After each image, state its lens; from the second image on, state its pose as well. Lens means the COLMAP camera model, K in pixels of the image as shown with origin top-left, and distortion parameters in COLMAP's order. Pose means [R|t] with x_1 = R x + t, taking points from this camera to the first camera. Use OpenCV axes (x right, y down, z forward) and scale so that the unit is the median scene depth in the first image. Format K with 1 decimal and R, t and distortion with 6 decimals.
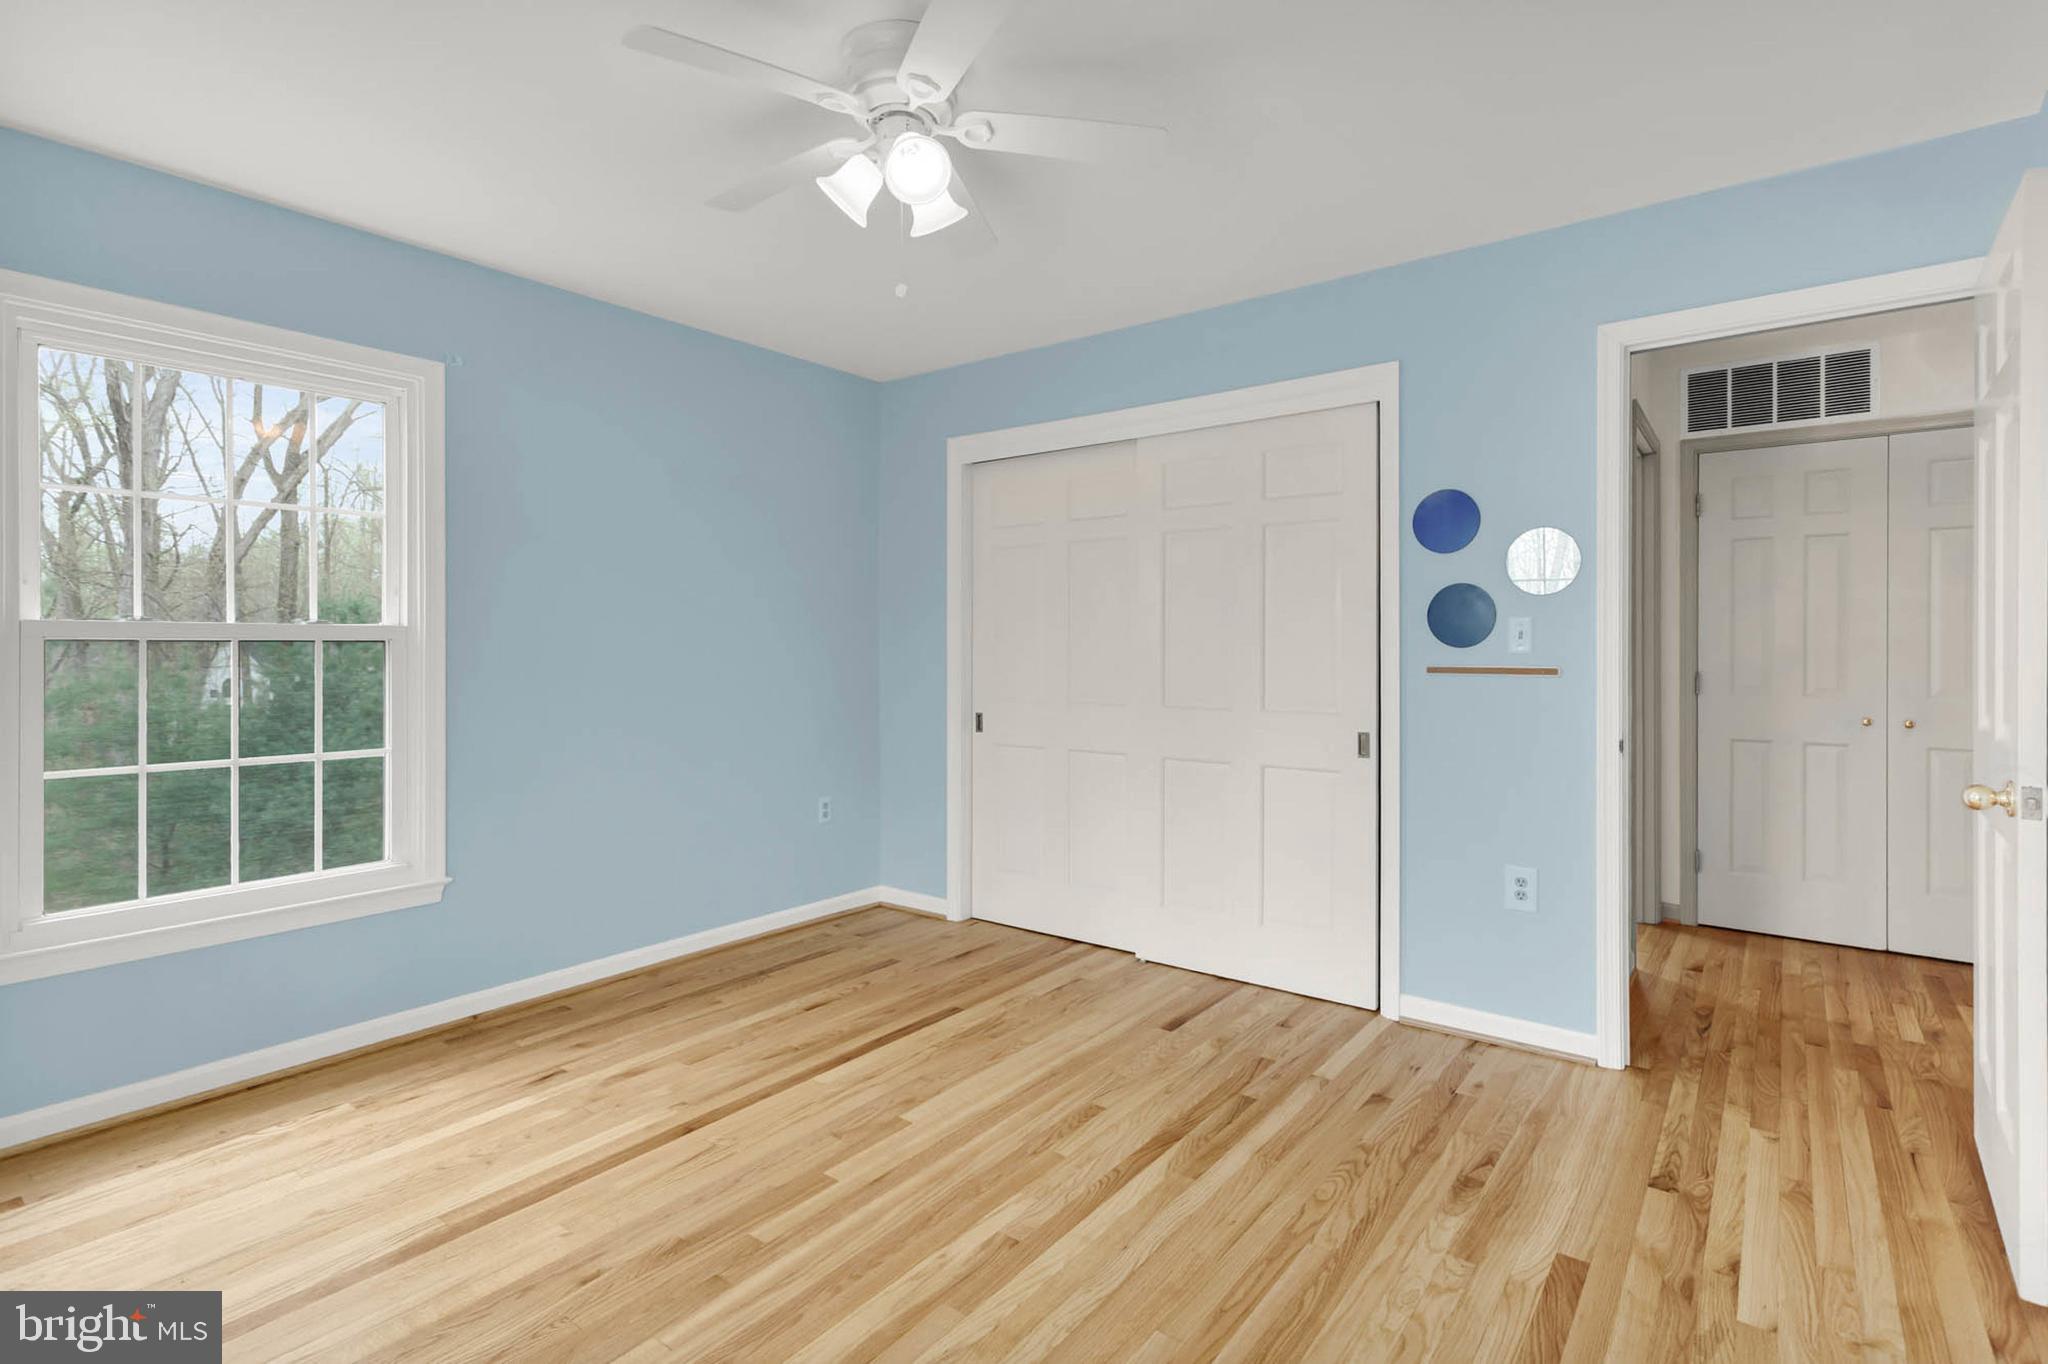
lens RADIAL K [[981.2, 0, 1025.8], [0, 981.2, 644.5], [0, 0, 1]] dist [0.002107, 0.000447]
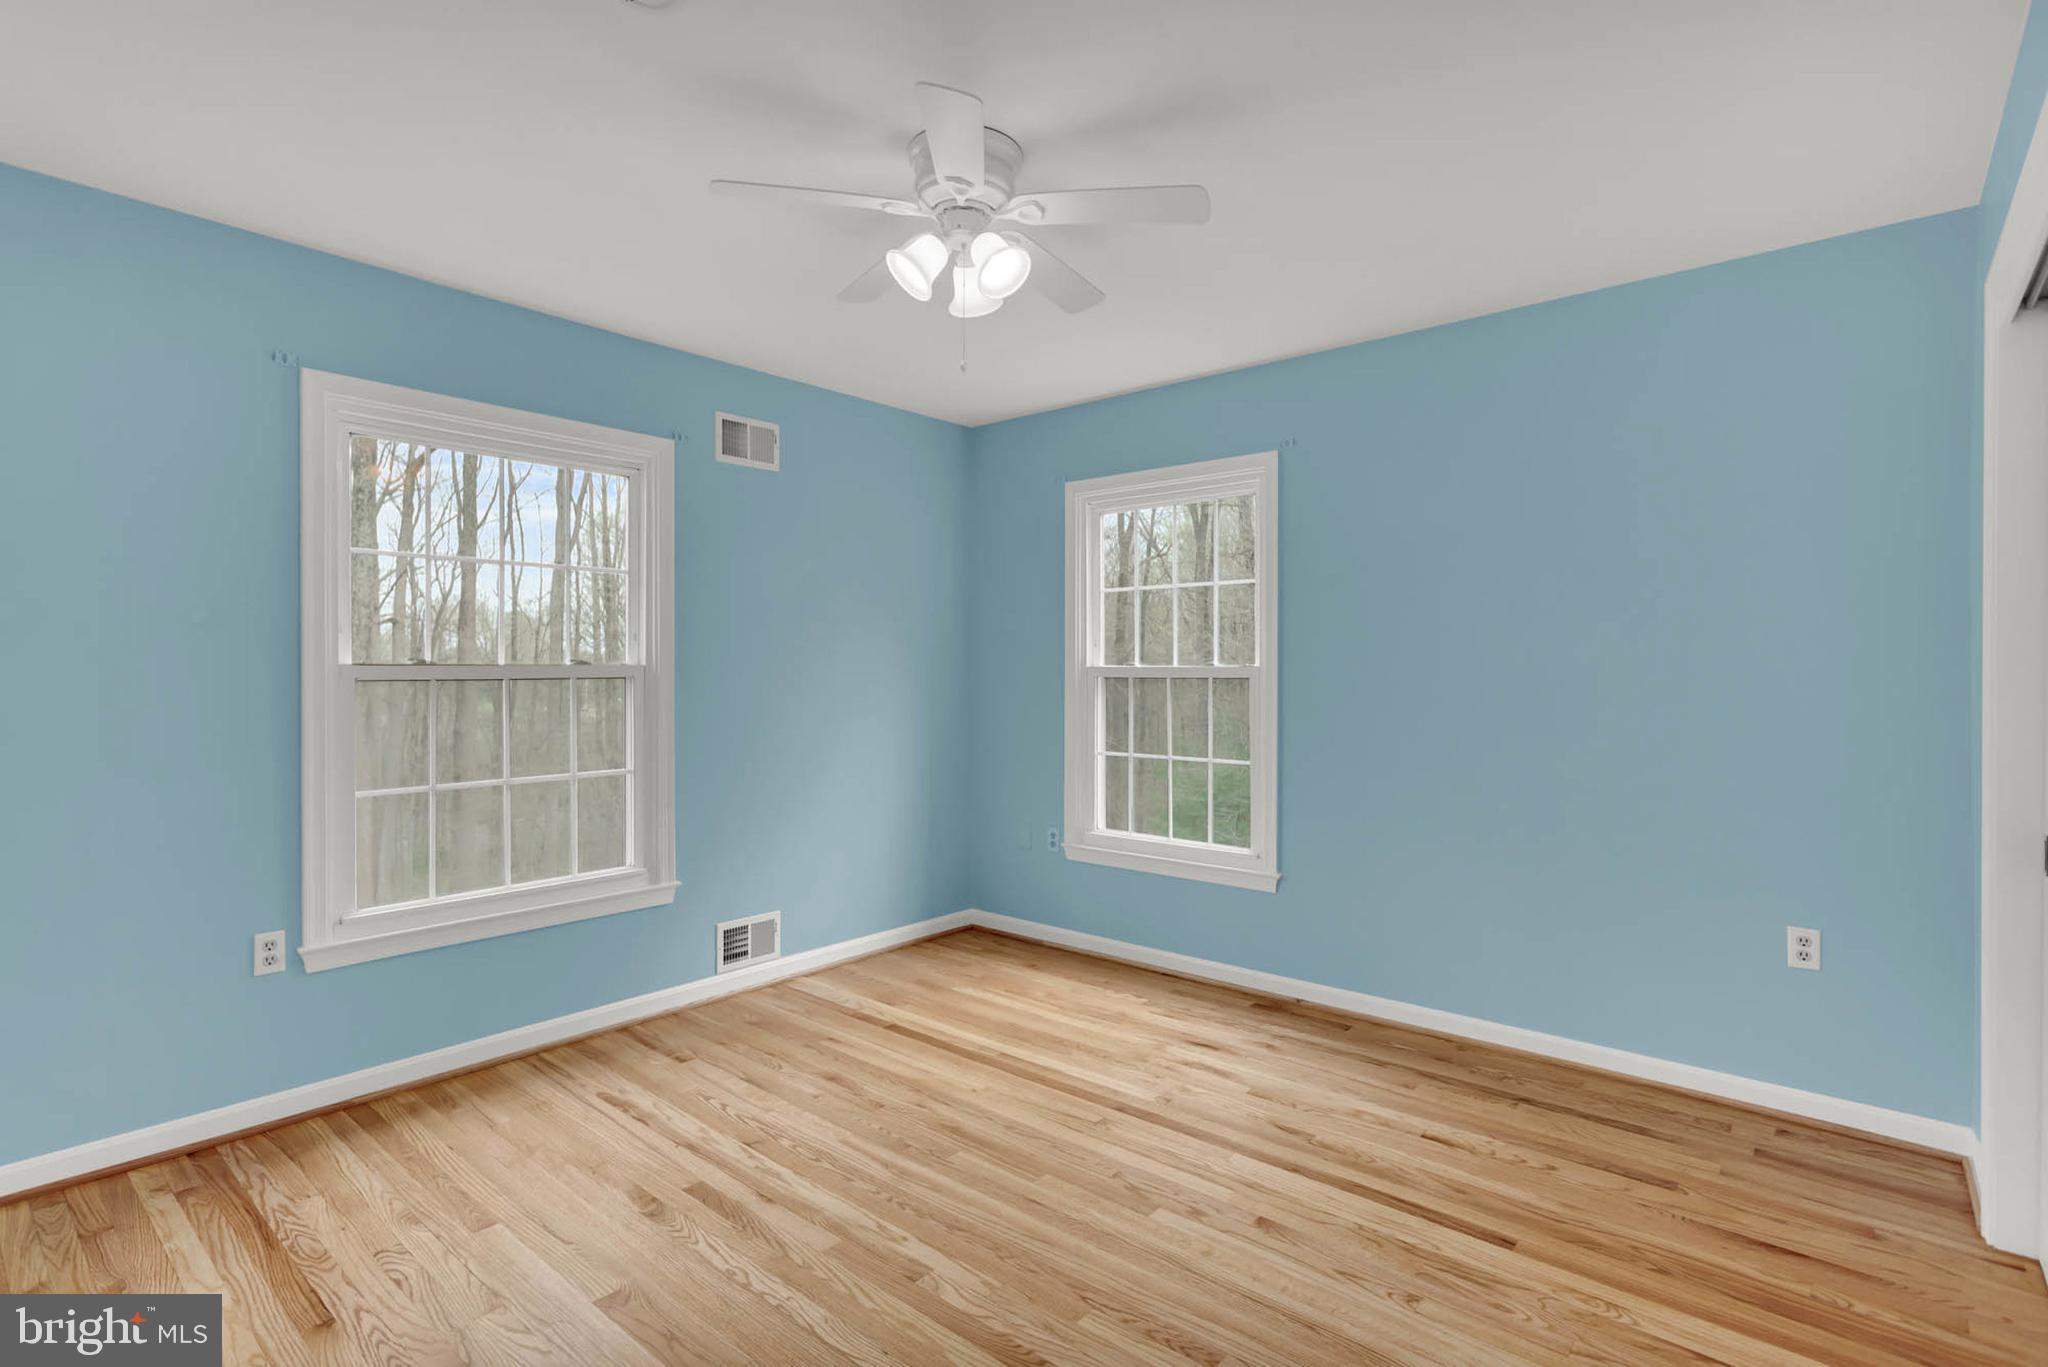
lens RADIAL K [[997.1, 0, 1020.3], [0, 997.1, 670.7], [0, 0, 1]] dist [0.005536, 0.000471]
pose [[-0.058017, 0.001618, -0.998314, 0.705751], [0.002700, 0.999995, 0.001464, -0.017827], [0.998312, -0.002610, -0.058021, 0.810477]]
